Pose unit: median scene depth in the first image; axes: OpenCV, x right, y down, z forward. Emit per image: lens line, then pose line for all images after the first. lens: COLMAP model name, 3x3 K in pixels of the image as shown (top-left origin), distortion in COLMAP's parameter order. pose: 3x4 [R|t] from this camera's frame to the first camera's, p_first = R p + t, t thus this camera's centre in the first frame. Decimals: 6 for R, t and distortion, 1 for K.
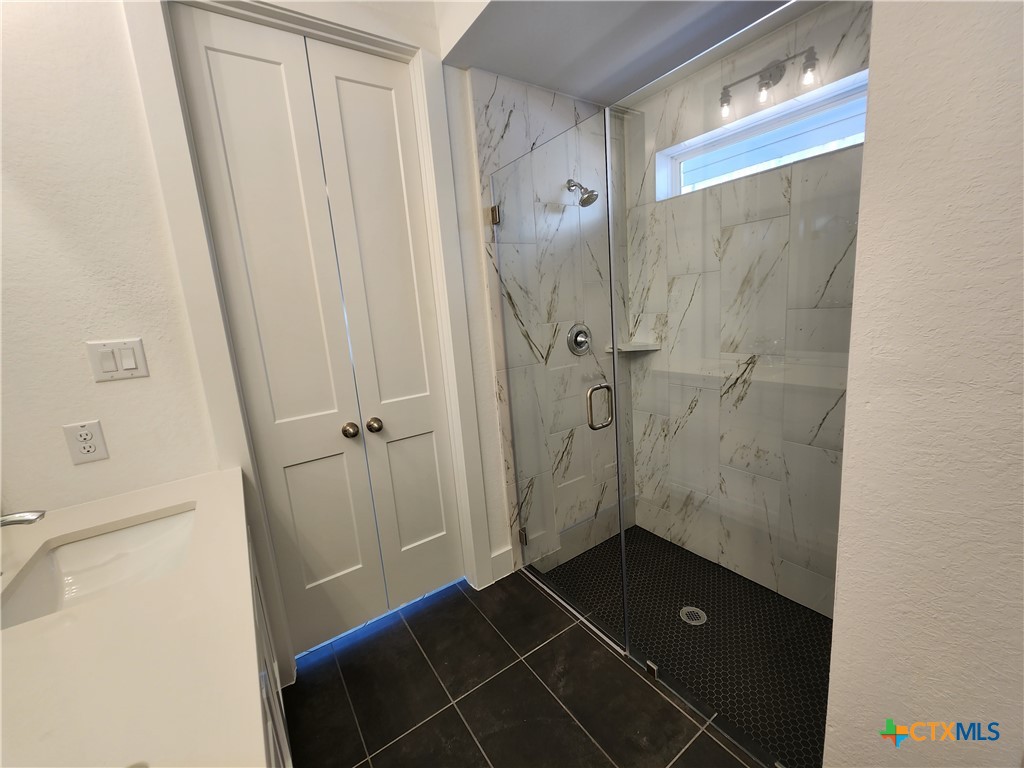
lens RADIAL K [[418.1, 0, 519.9], [0, 418.1, 380.3], [0, 0, 1]] dist [0.001411, -0.000690]
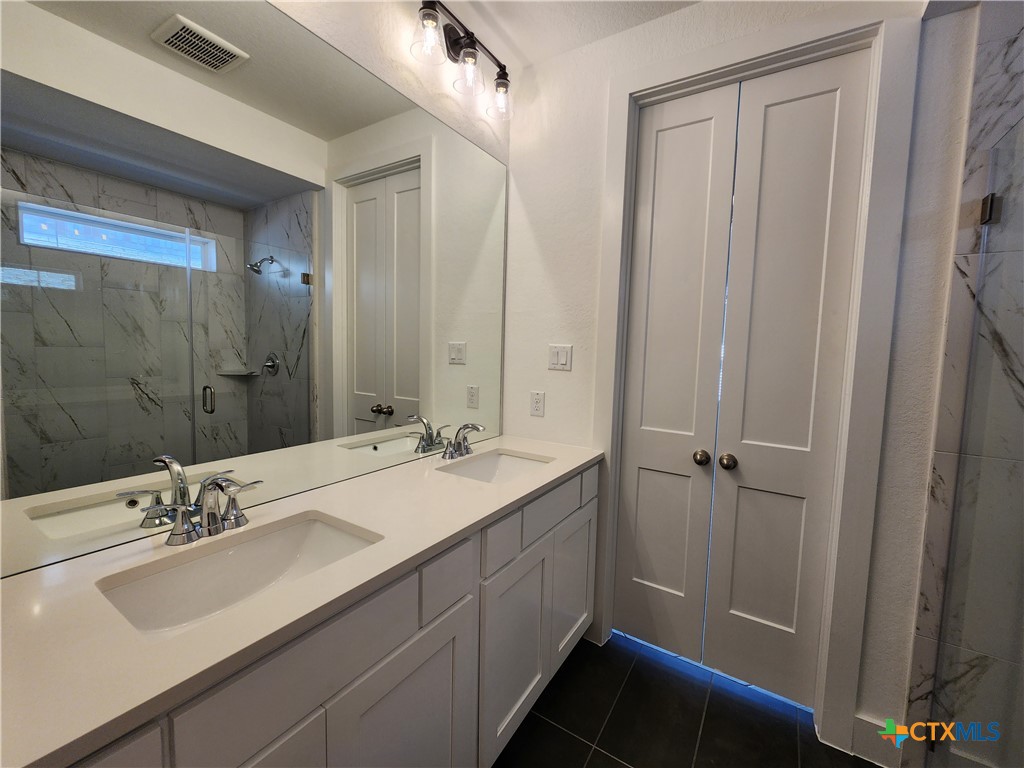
lens RADIAL K [[418.0, 0, 521.3], [0, 418.0, 378.4], [0, 0, 1]] dist [0.001554, -0.001371]
pose [[0.388824, 0.157425, -0.907763, 0.277018], [-0.225920, 0.971503, 0.071710, -0.035125], [0.893183, 0.177199, 0.413309, 0.159701]]
